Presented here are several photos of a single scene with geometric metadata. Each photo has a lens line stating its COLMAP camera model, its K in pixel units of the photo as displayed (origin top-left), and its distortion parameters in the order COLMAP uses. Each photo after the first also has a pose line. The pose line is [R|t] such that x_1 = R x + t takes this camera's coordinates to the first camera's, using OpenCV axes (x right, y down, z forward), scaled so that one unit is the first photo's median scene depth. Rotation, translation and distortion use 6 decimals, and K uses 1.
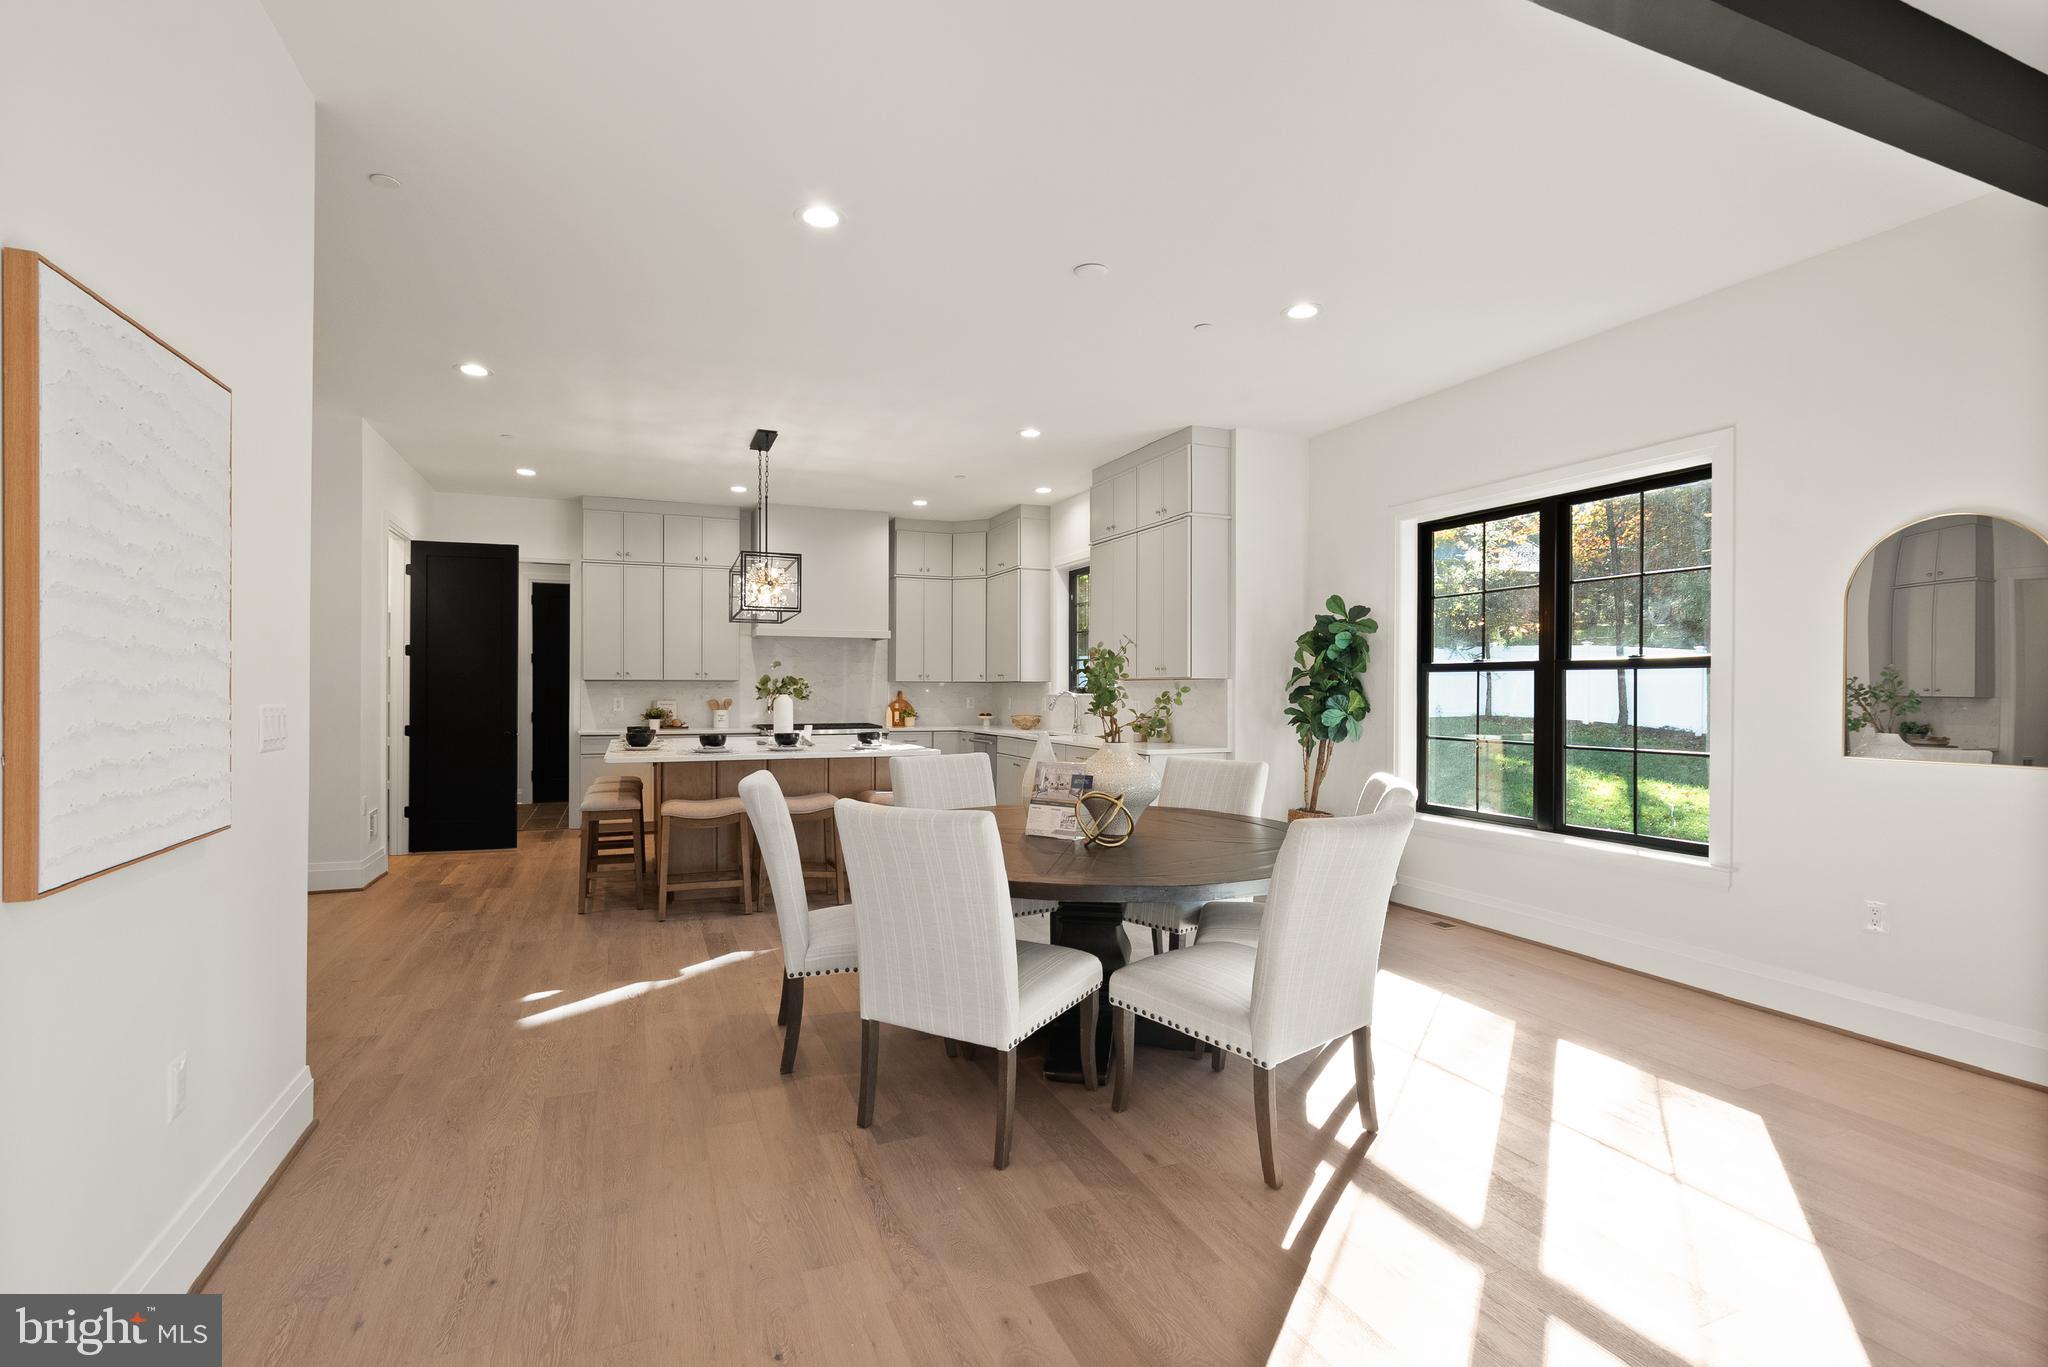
lens RADIAL K [[959.2, 0, 1031.3], [0, 959.2, 679.3], [0, 0, 1]] dist [0.012280, 0.000131]
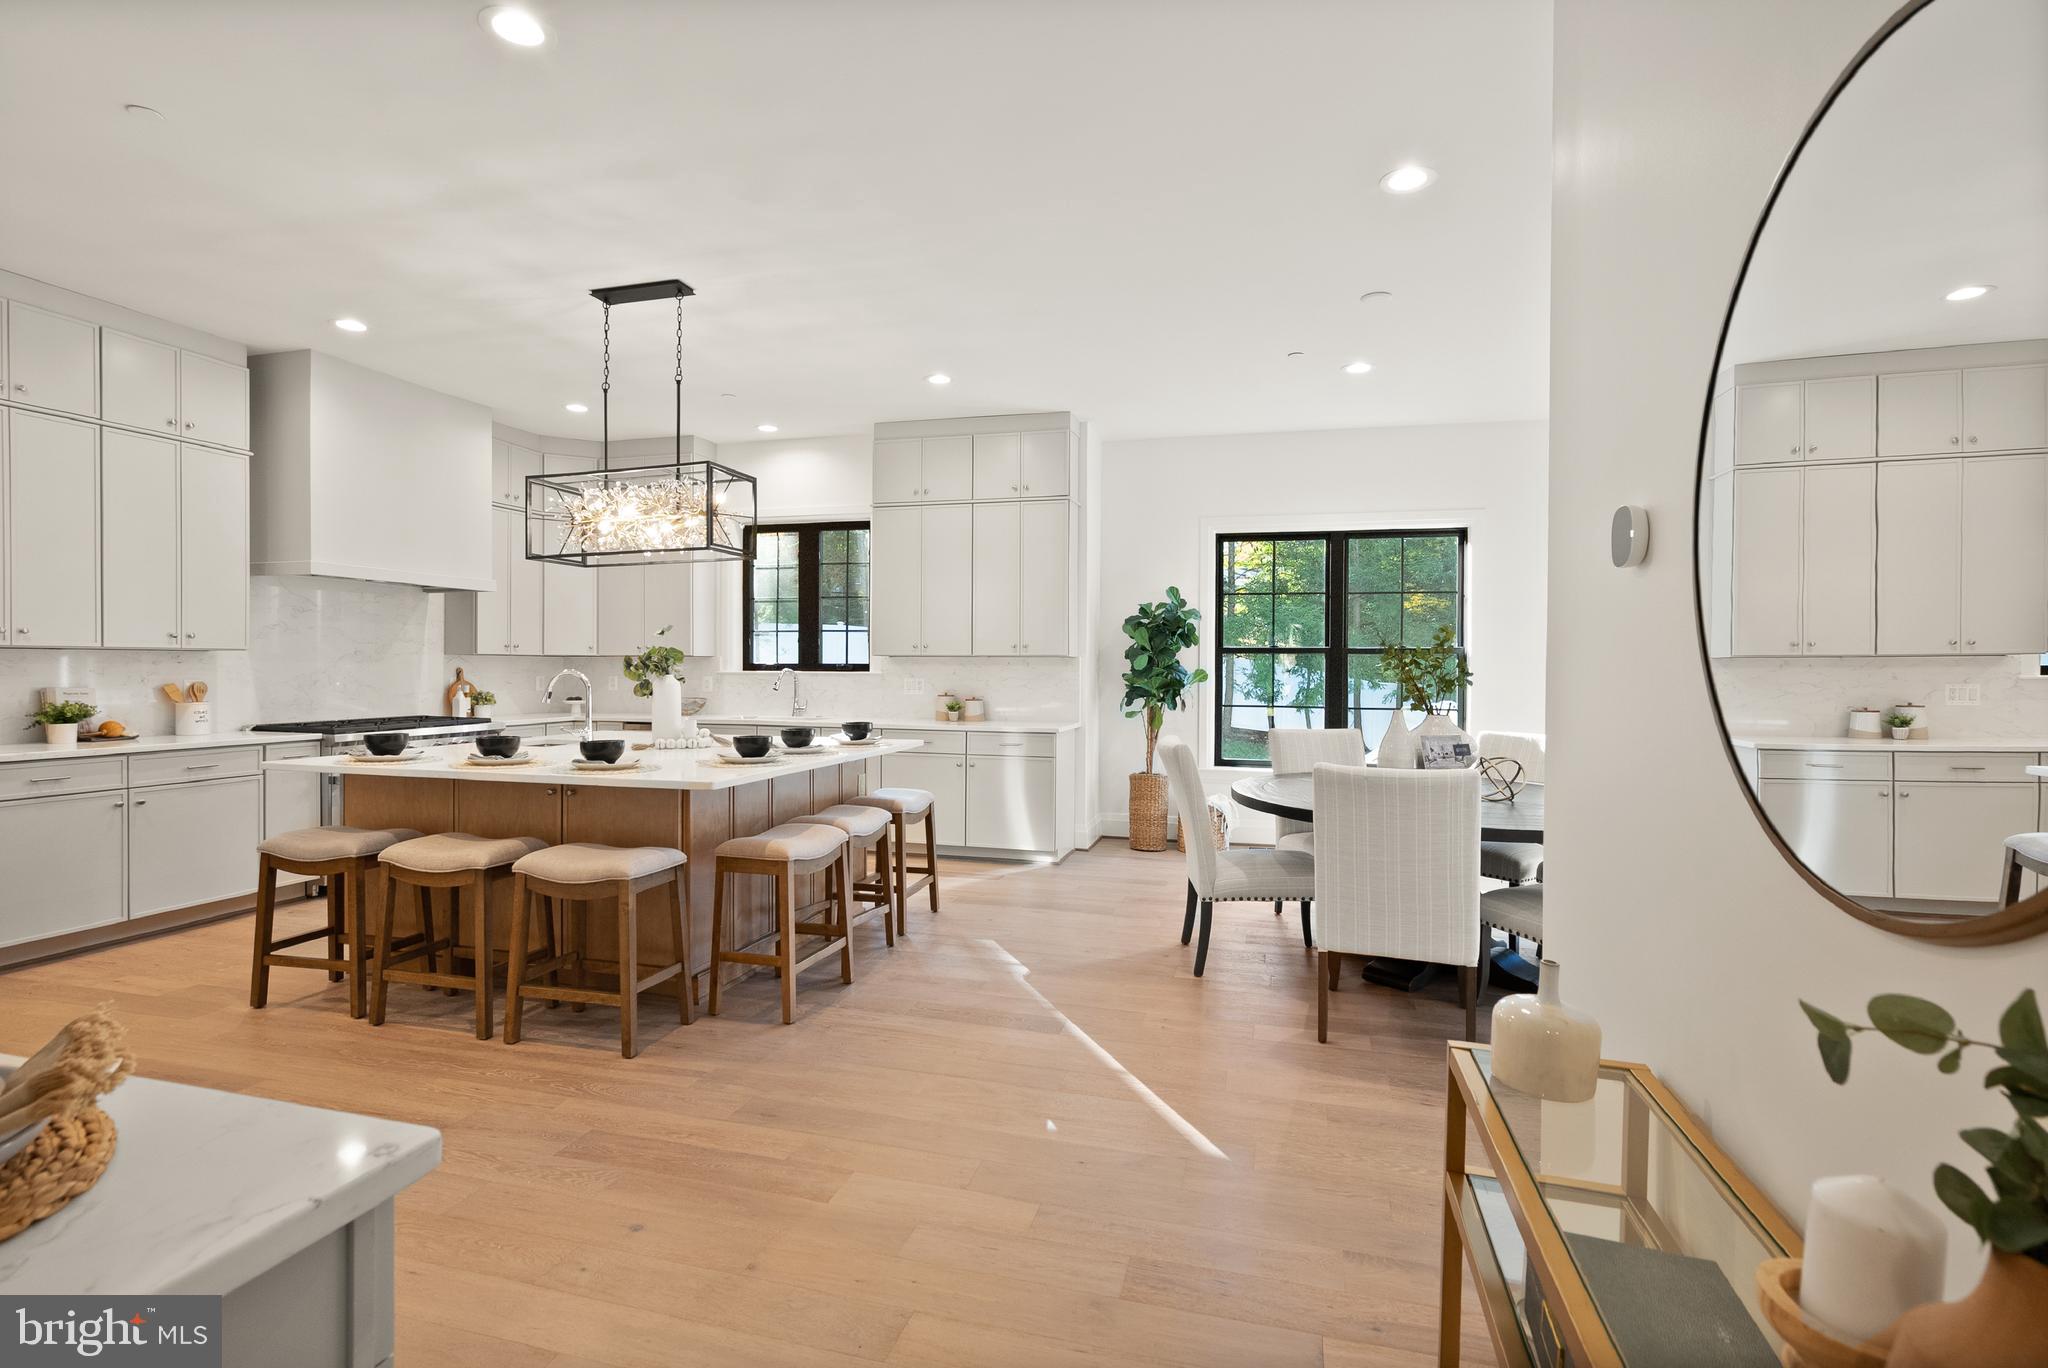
lens RADIAL K [[959.2, 0, 1018.6], [0, 959.2, 683.2], [0, 0, 1]] dist [0.012280, 0.000131]
pose [[0.618612, -0.010456, 0.785627, -0.675291], [-0.011874, 0.999673, 0.022654, 0.004011], [-0.785607, -0.023343, 0.618285, 0.402457]]
